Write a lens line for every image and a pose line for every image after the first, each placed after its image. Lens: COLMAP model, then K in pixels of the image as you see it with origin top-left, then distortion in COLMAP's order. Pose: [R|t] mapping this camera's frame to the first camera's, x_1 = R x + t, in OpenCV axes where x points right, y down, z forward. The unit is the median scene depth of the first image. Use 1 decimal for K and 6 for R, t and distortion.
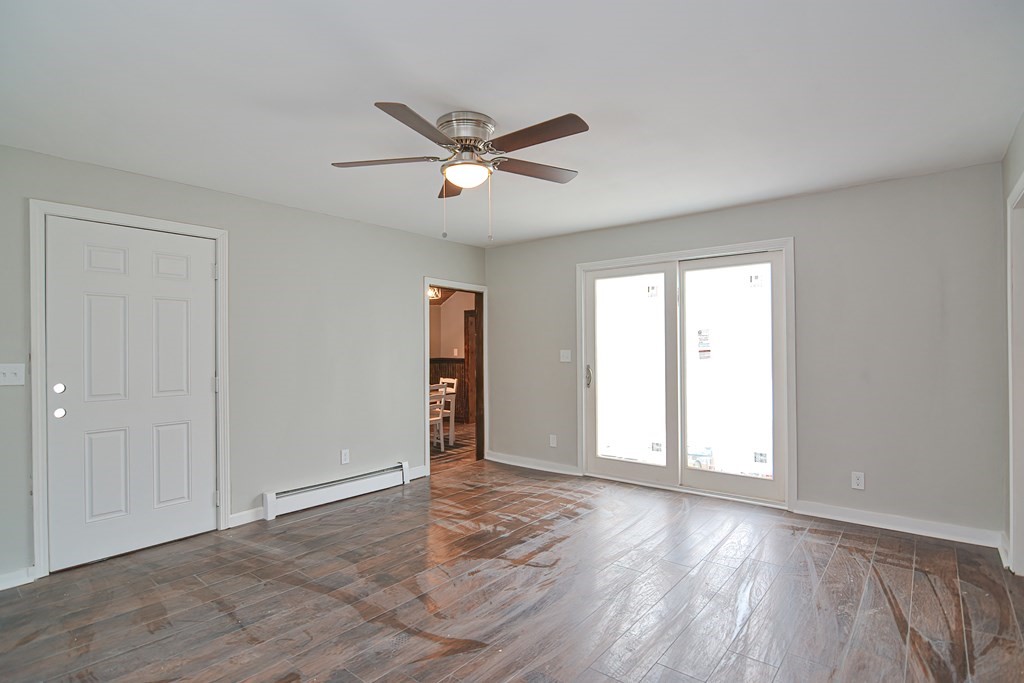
lens RADIAL K [[519.3, 0, 507.0], [0, 519.3, 344.1], [0, 0, 1]] dist [-0.001505, -0.001328]
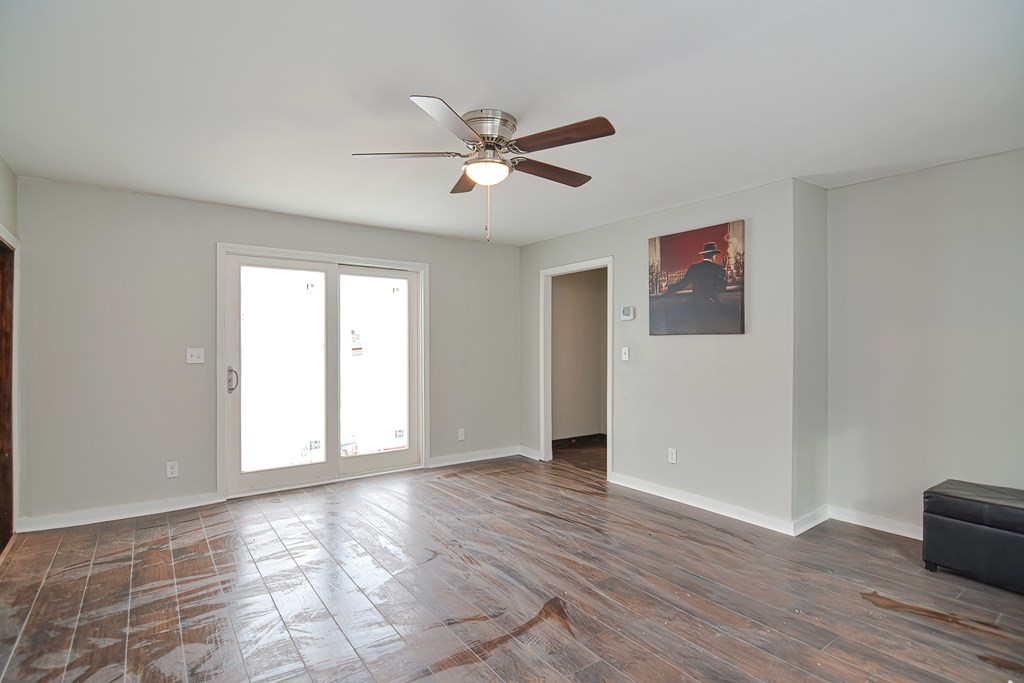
lens RADIAL K [[502.6, 0, 512.0], [0, 502.6, 341.5], [0, 0, 1]] dist [0.000600, -0.000491]
pose [[0.254642, 0.014172, 0.966932, -0.574179], [-0.006761, 0.999894, -0.012874, 0.009190], [-0.967012, -0.003259, 0.254711, 0.399177]]
